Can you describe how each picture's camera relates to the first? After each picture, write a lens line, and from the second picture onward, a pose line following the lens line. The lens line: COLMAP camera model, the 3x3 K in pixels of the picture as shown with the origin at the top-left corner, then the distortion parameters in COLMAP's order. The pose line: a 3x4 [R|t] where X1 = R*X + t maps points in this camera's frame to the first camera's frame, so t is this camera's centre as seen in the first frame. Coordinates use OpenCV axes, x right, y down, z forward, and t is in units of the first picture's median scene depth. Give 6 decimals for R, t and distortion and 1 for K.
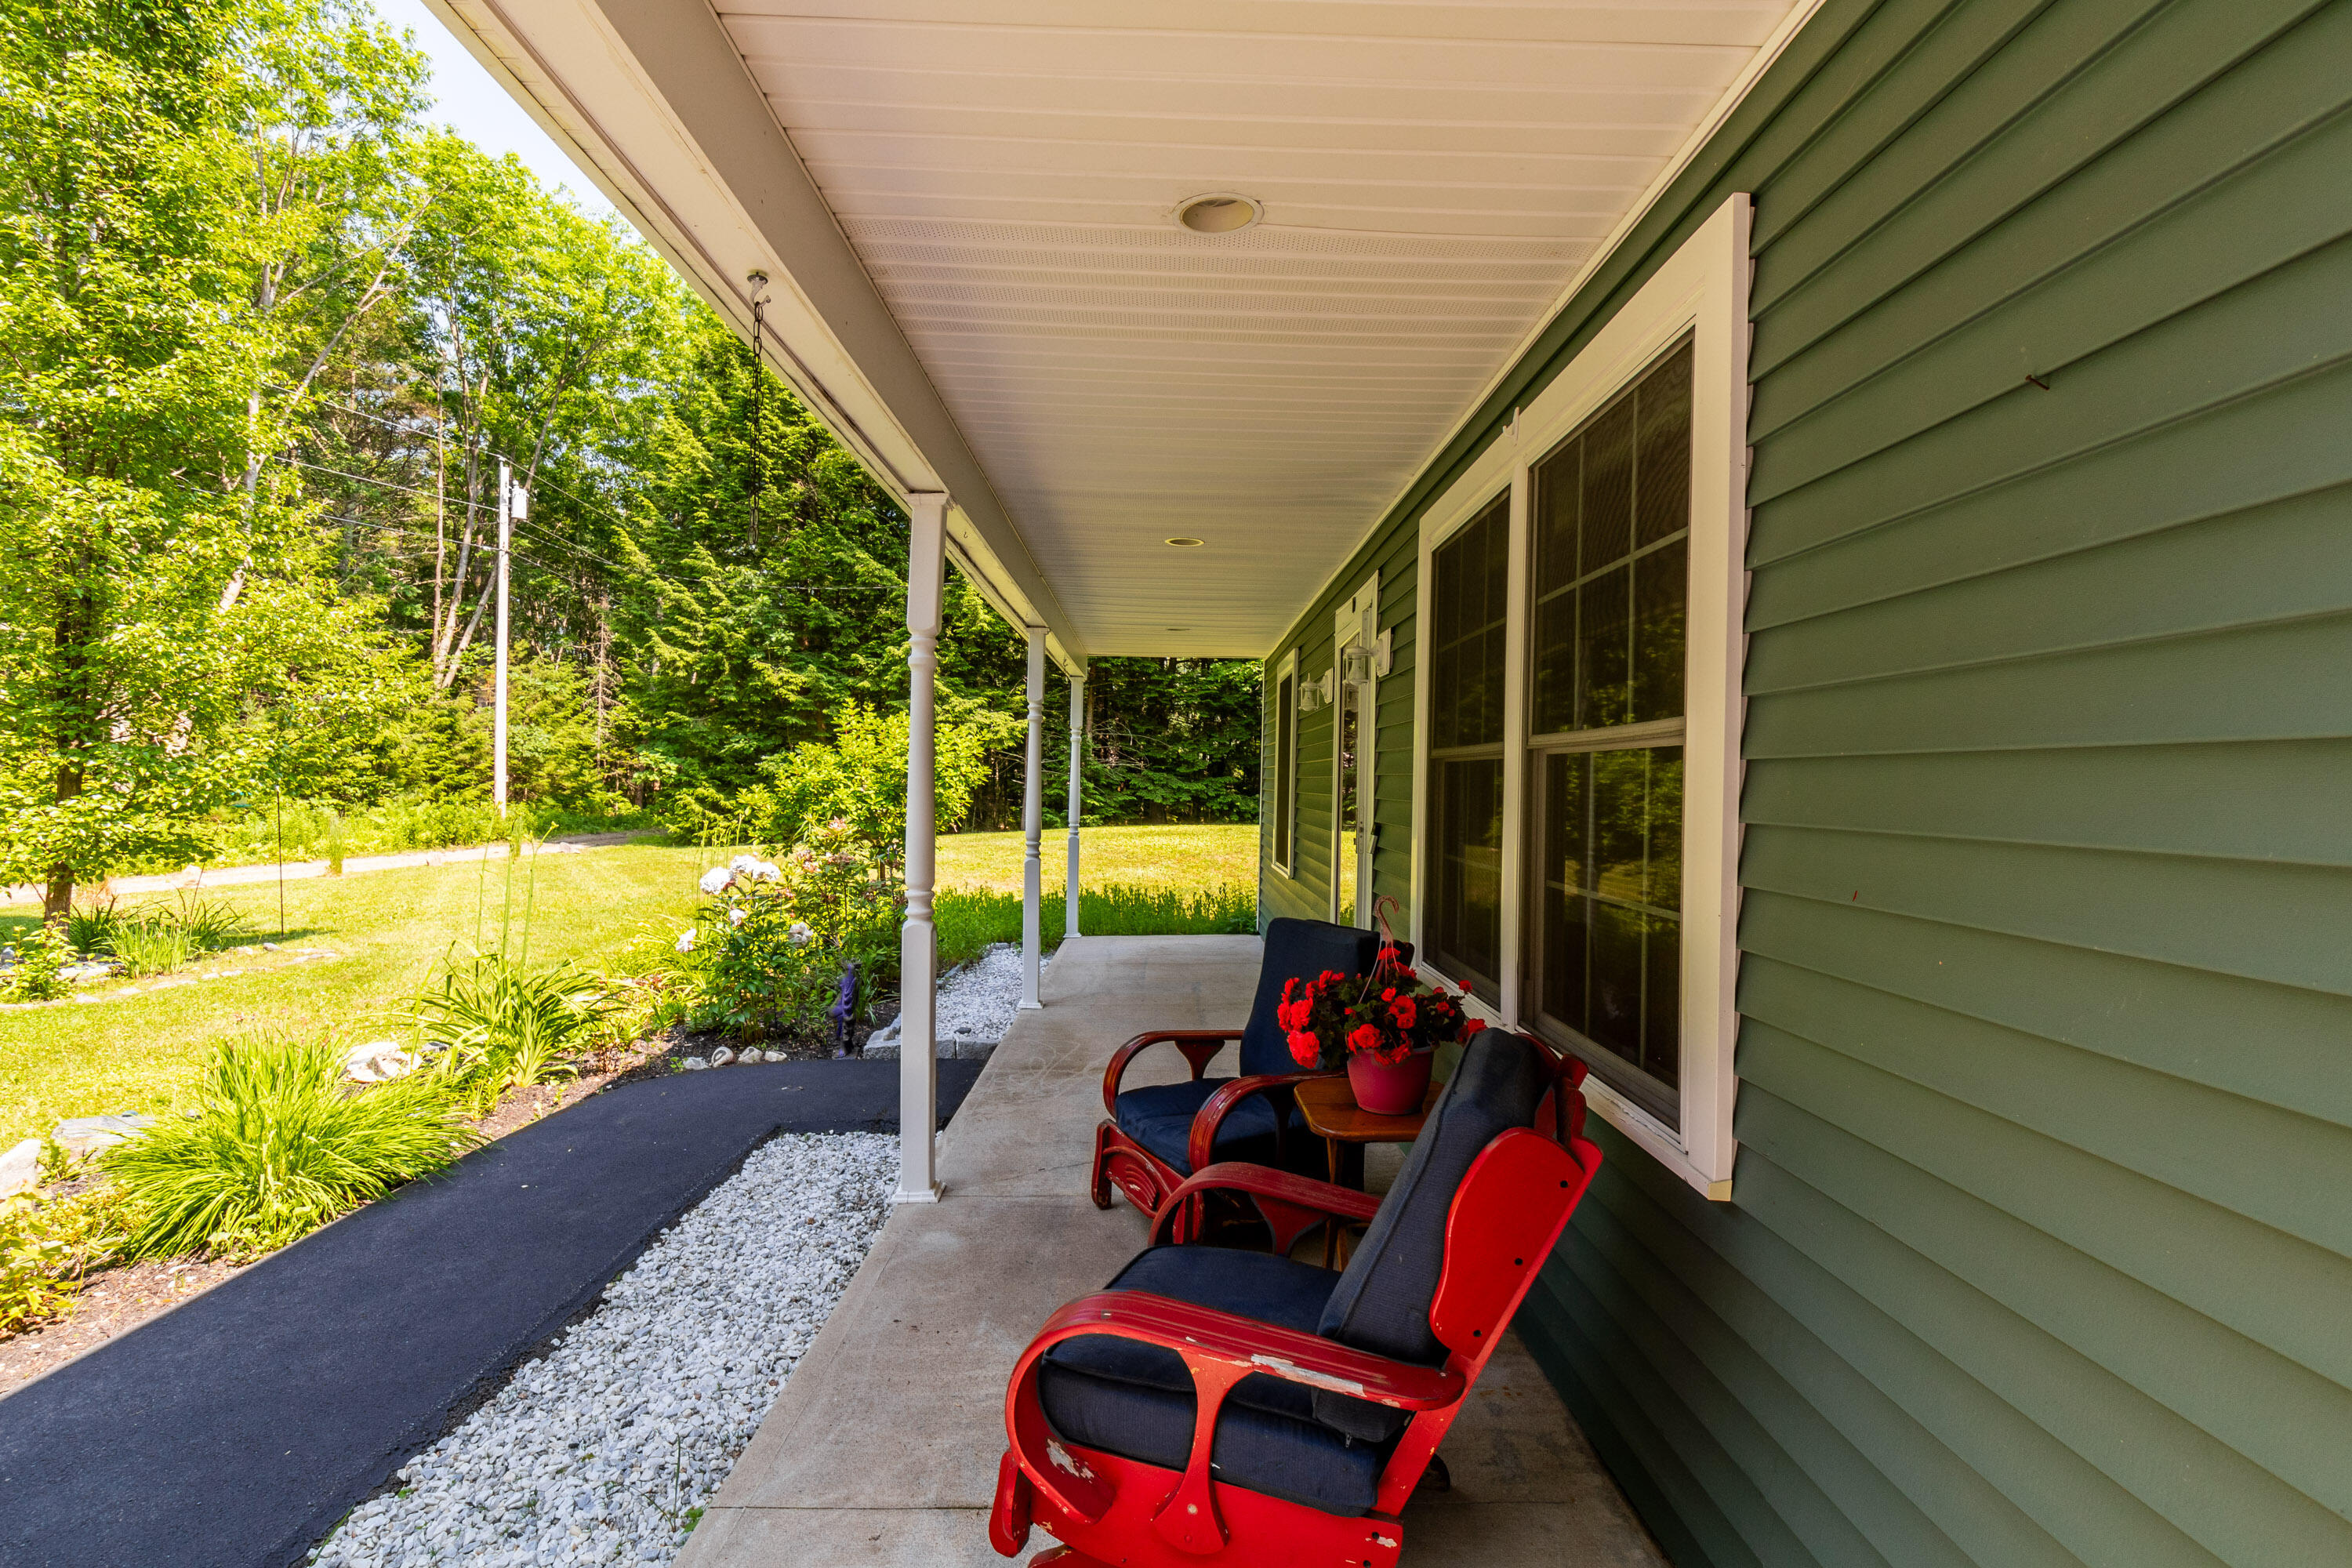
lens RADIAL K [[1105.0, 0, 1179.0], [0, 1105.0, 790.0], [0, 0, 1]] dist [0.001833, -0.003836]
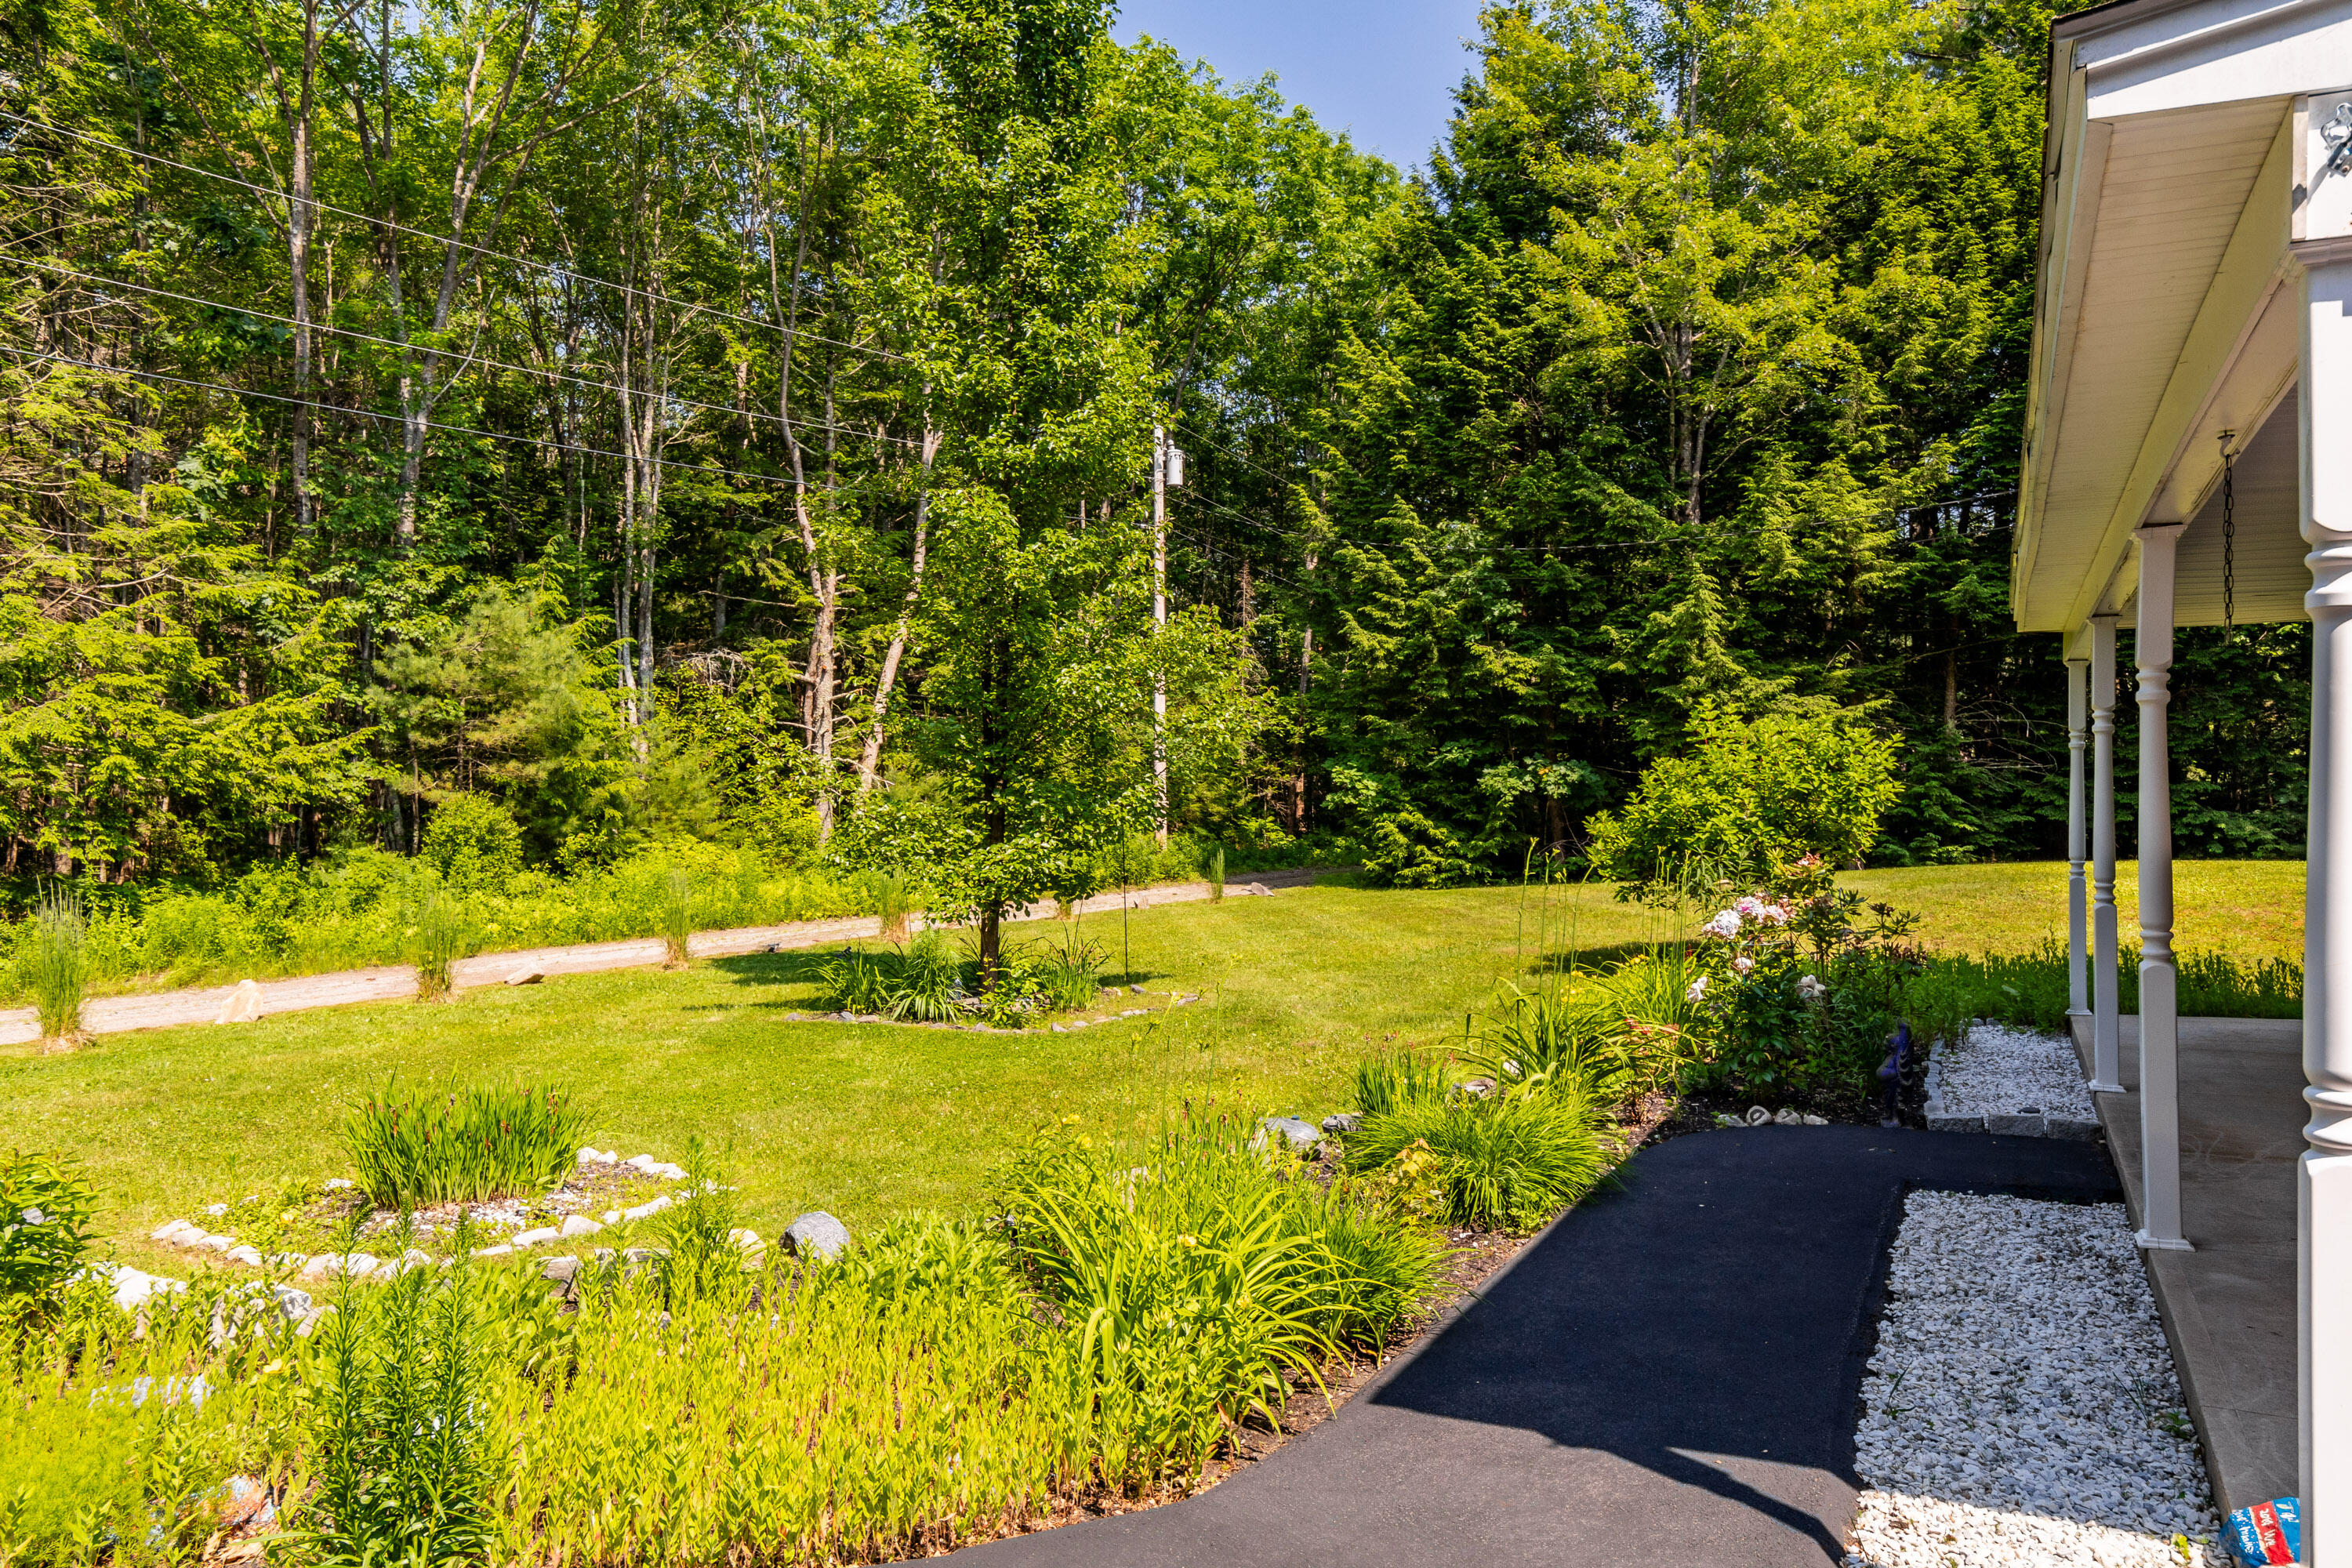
lens RADIAL K [[1651.5, 0, 1175.1], [0, 1651.5, 777.2], [0, 0, 1]] dist [0.001559, -0.000552]
pose [[0.886698, -0.023103, -0.461771, -0.043900], [0.014419, 0.999647, -0.022326, -0.003123], [0.462124, 0.013138, 0.886718, -0.092781]]
